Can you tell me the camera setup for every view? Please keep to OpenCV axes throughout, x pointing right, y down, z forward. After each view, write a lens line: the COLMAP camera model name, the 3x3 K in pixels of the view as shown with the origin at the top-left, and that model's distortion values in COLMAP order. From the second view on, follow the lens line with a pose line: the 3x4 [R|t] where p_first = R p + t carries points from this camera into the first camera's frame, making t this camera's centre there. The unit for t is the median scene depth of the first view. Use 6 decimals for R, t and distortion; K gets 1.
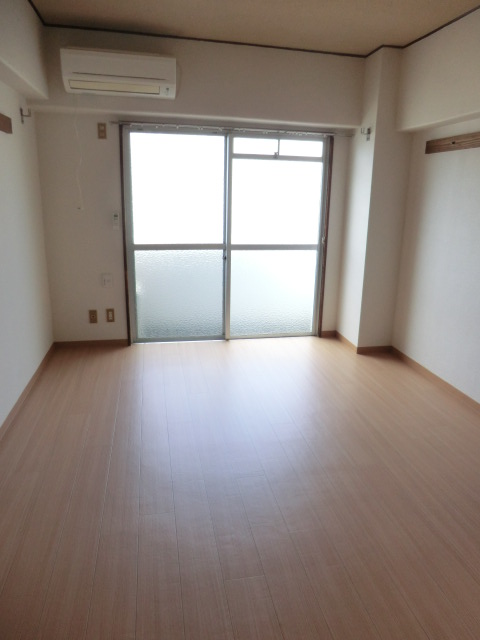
lens RADIAL K [[467.1, 0, 238.2], [0, 467.1, 326.9], [0, 0, 1]] dist [-0.074677, 0.049979]
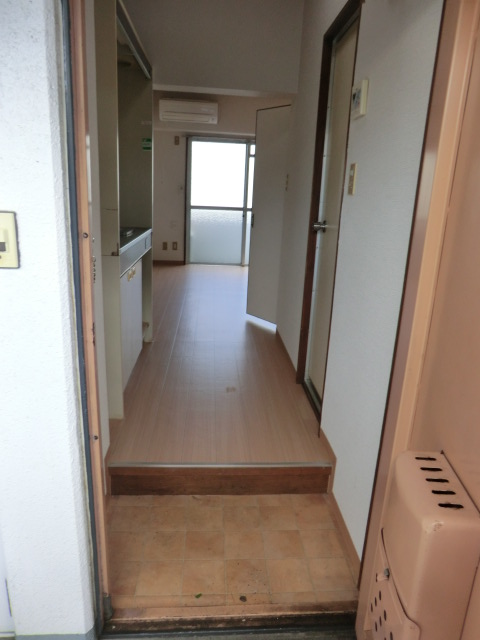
lens RADIAL K [[467.1, 0, 242.1], [0, 467.1, 315.3], [0, 0, 1]] dist [-0.074677, 0.049979]
pose [[0.992804, 0.056458, -0.105609, 0.171304], [-0.058144, 0.998224, -0.012952, 0.243607], [0.104691, 0.019000, 0.994323, -0.694872]]
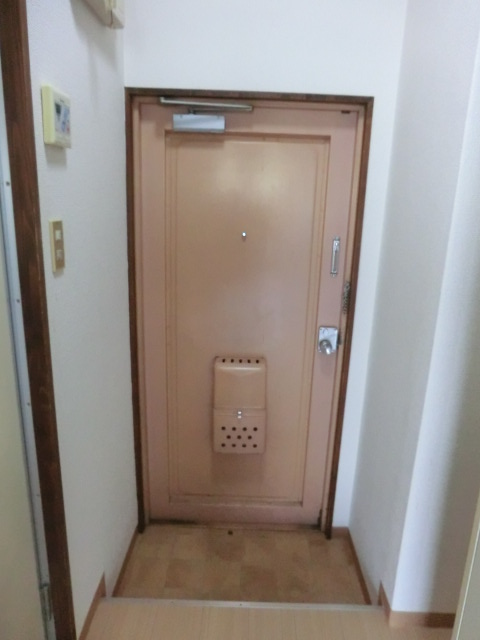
lens RADIAL K [[467.1, 0, 239.9], [0, 467.1, 320.0], [0, 0, 1]] dist [-0.074677, 0.049979]
pose [[-0.976424, -0.097168, 0.192756, -0.144226], [0.012934, 0.865018, 0.501573, -0.437904], [-0.215474, 0.492241, -0.843368, 1.236960]]
